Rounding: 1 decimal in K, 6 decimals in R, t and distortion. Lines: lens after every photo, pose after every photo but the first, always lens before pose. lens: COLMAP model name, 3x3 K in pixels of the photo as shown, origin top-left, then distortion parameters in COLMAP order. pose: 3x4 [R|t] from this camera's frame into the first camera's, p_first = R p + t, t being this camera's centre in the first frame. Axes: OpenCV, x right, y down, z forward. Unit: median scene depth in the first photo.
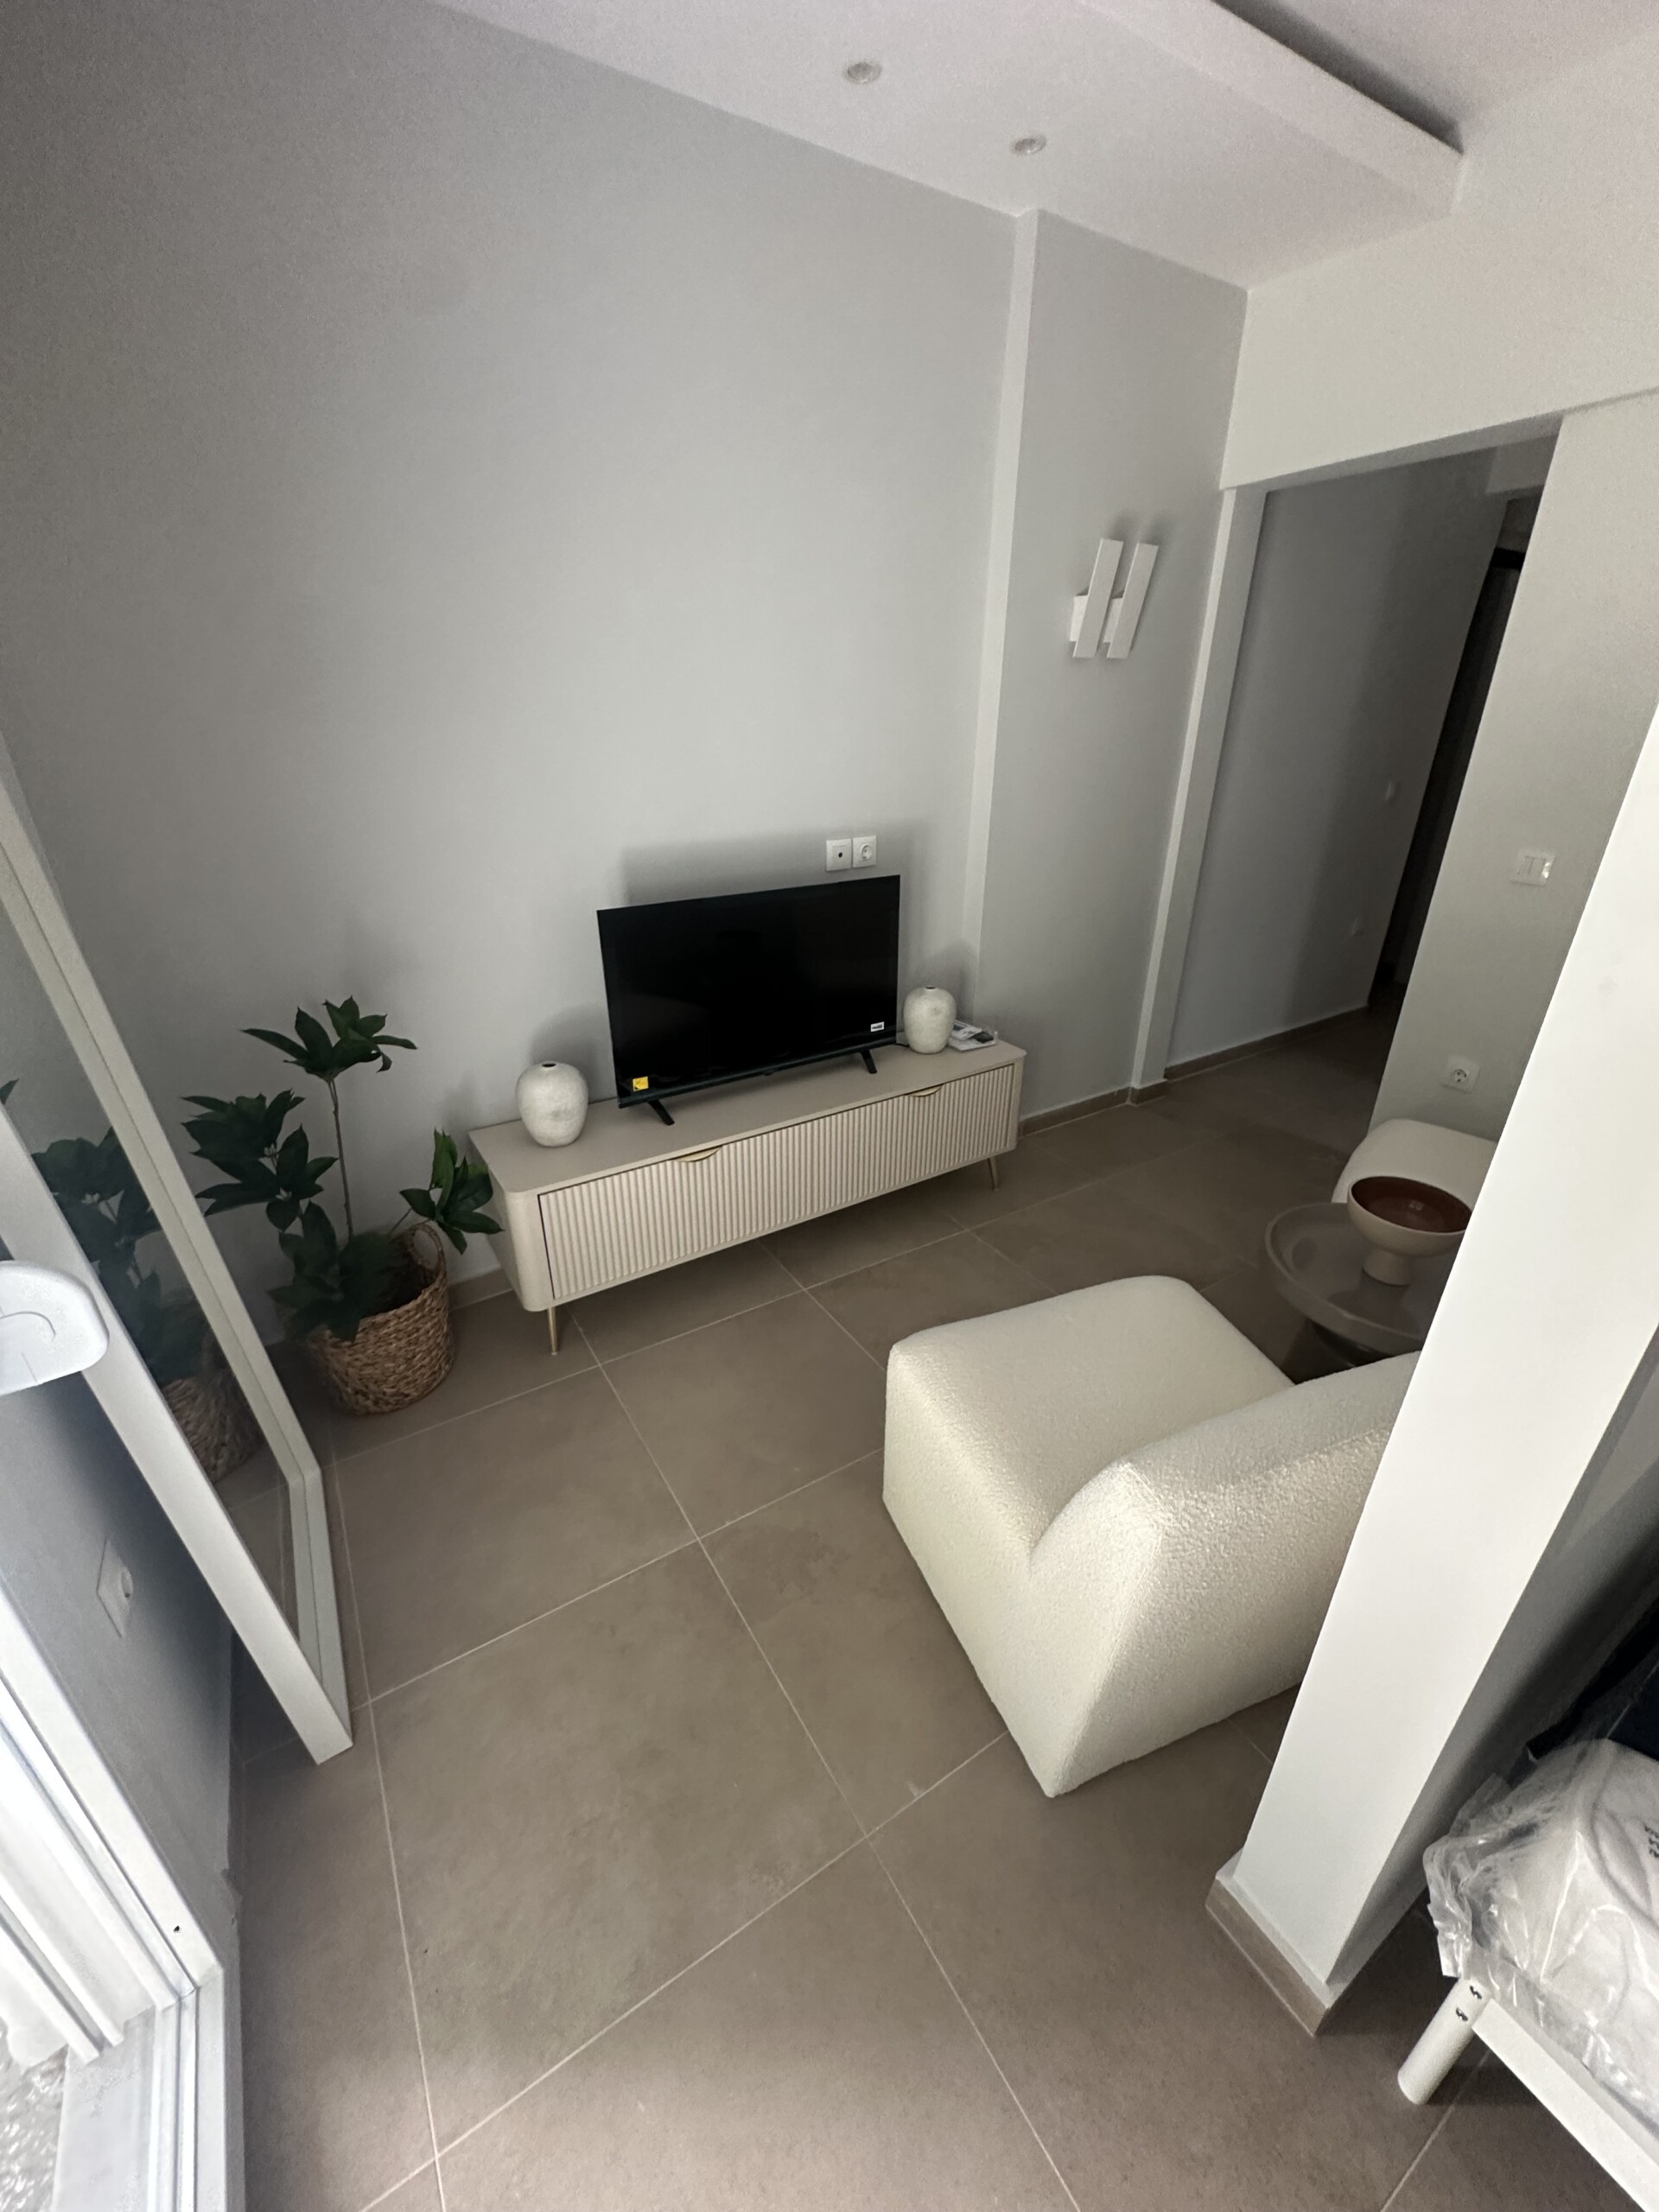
lens RADIAL K [[887.1, 0, 827.7], [0, 887.1, 1105.6], [0, 0, 1]] dist [0.004006, 0.000562]
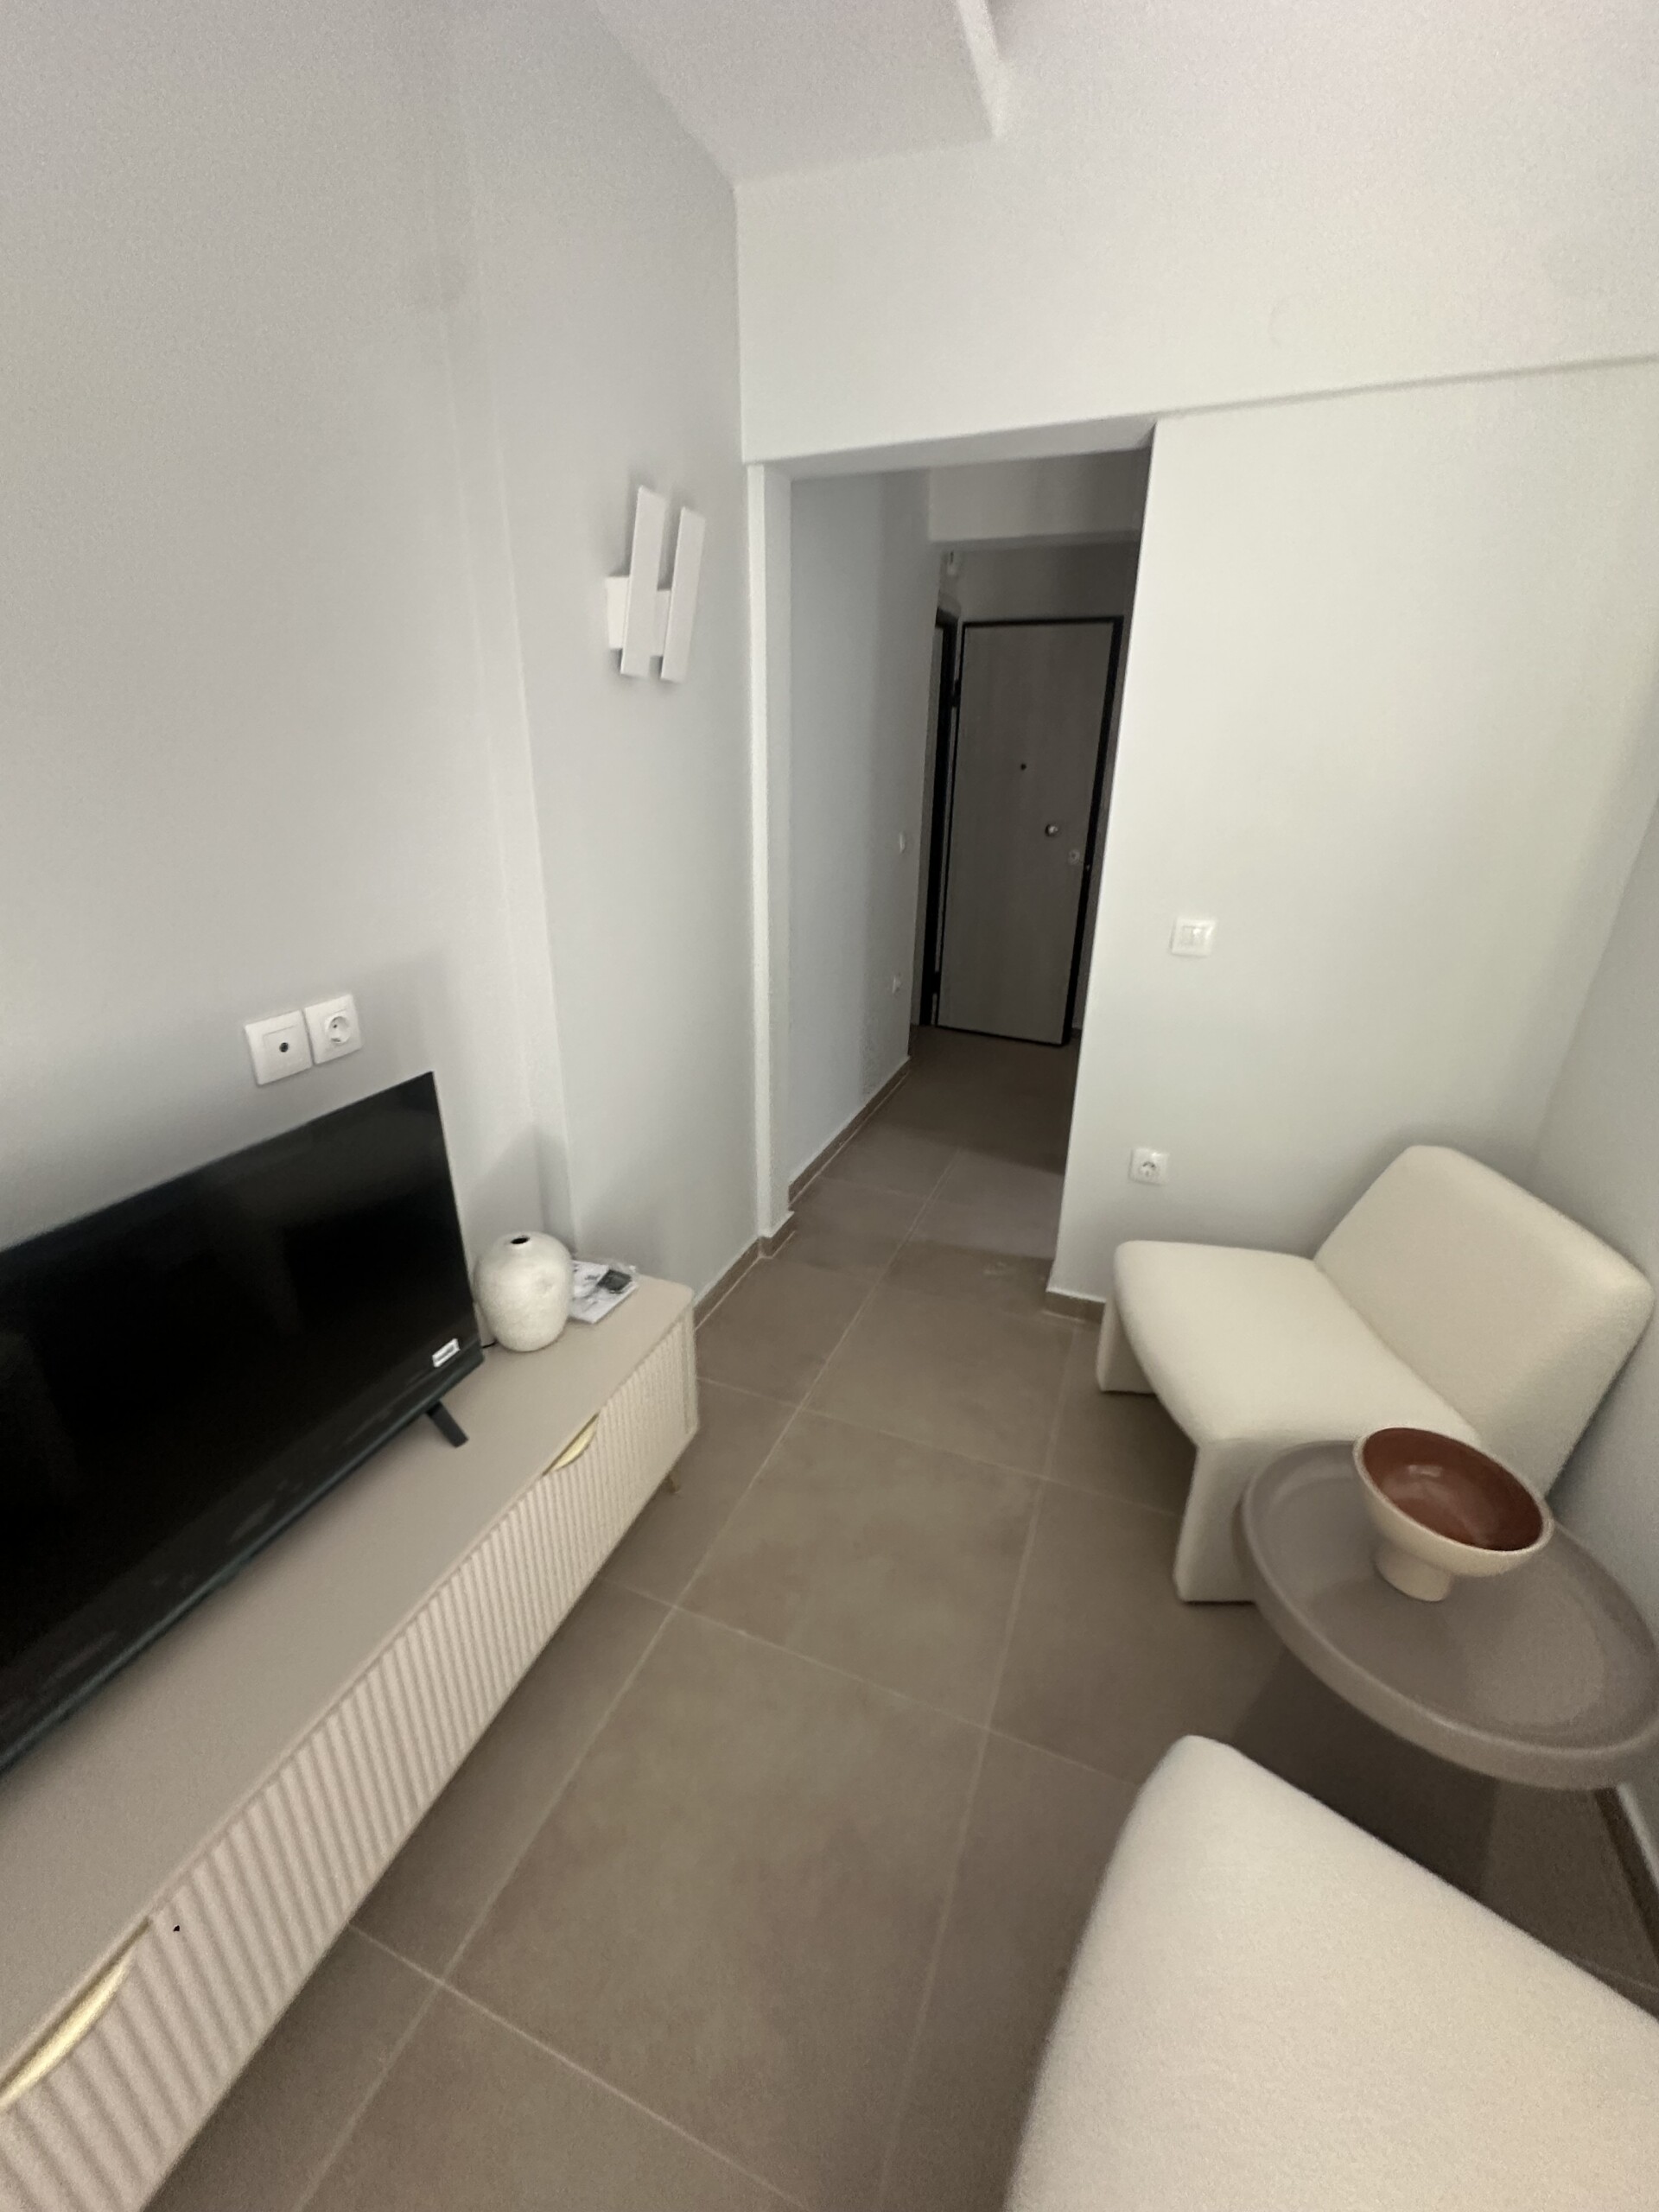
lens RADIAL K [[887.1, 0, 827.7], [0, 887.1, 1105.6], [0, 0, 1]] dist [0.004006, 0.000562]
pose [[0.802007, -0.212210, 0.558347, -0.024493], [0.234250, 0.971623, 0.032807, -0.193837], [-0.549464, 0.104481, 0.828959, 0.429380]]
